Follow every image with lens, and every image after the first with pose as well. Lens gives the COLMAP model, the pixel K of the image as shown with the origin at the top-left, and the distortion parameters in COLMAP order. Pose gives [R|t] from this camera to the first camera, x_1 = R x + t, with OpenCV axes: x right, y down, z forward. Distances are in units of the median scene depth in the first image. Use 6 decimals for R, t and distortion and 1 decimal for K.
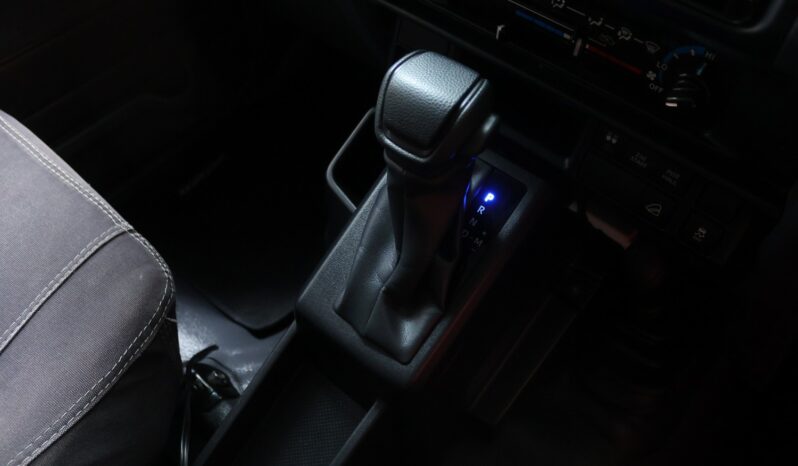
lens RADIAL K [[664.1, 0, 390.0], [0, 664.1, 231.9], [0, 0, 1]] dist [-0.188498, 0.169744]
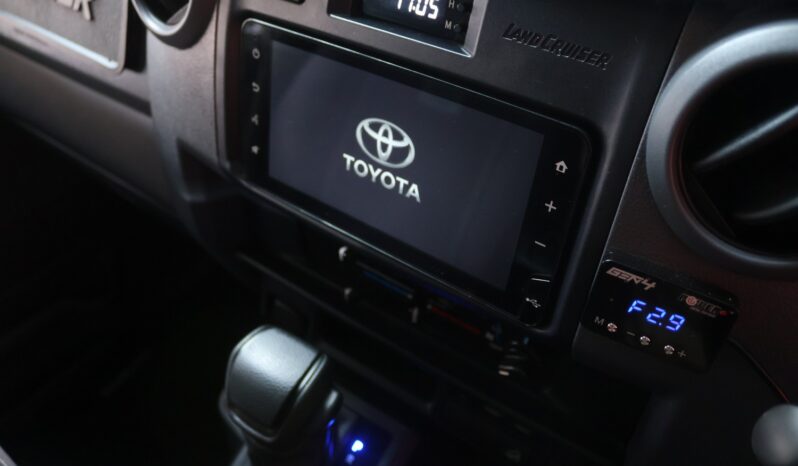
lens RADIAL K [[664.1, 0, 390.0], [0, 664.1, 231.9], [0, 0, 1]] dist [-0.188498, 0.169744]
pose [[0.995881, -0.059238, 0.068643, 0.174603], [0.072375, 0.975385, -0.208291, -0.186308], [-0.054615, 0.212401, 0.975655, -0.049606]]
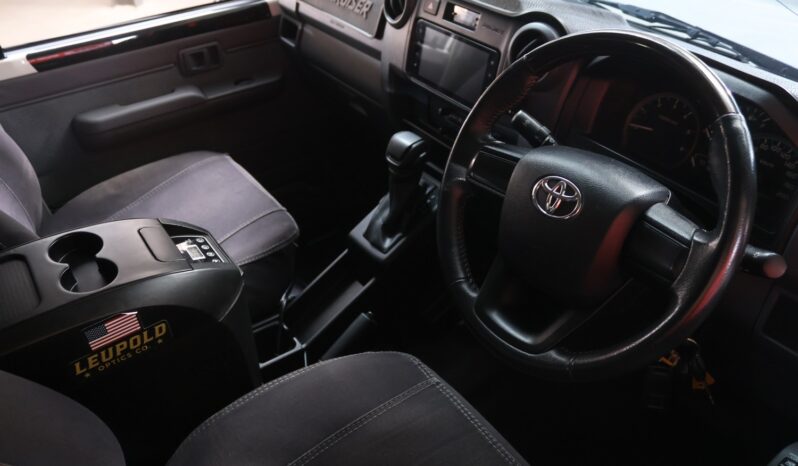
lens RADIAL K [[664.1, 0, 390.0], [0, 664.1, 231.9], [0, 0, 1]] dist [-0.188498, 0.169744]
pose [[0.969987, 0.131274, -0.204674, 0.592046], [-0.187332, 0.940091, -0.284842, 0.911784], [0.155020, 0.314635, 0.936469, -1.461503]]
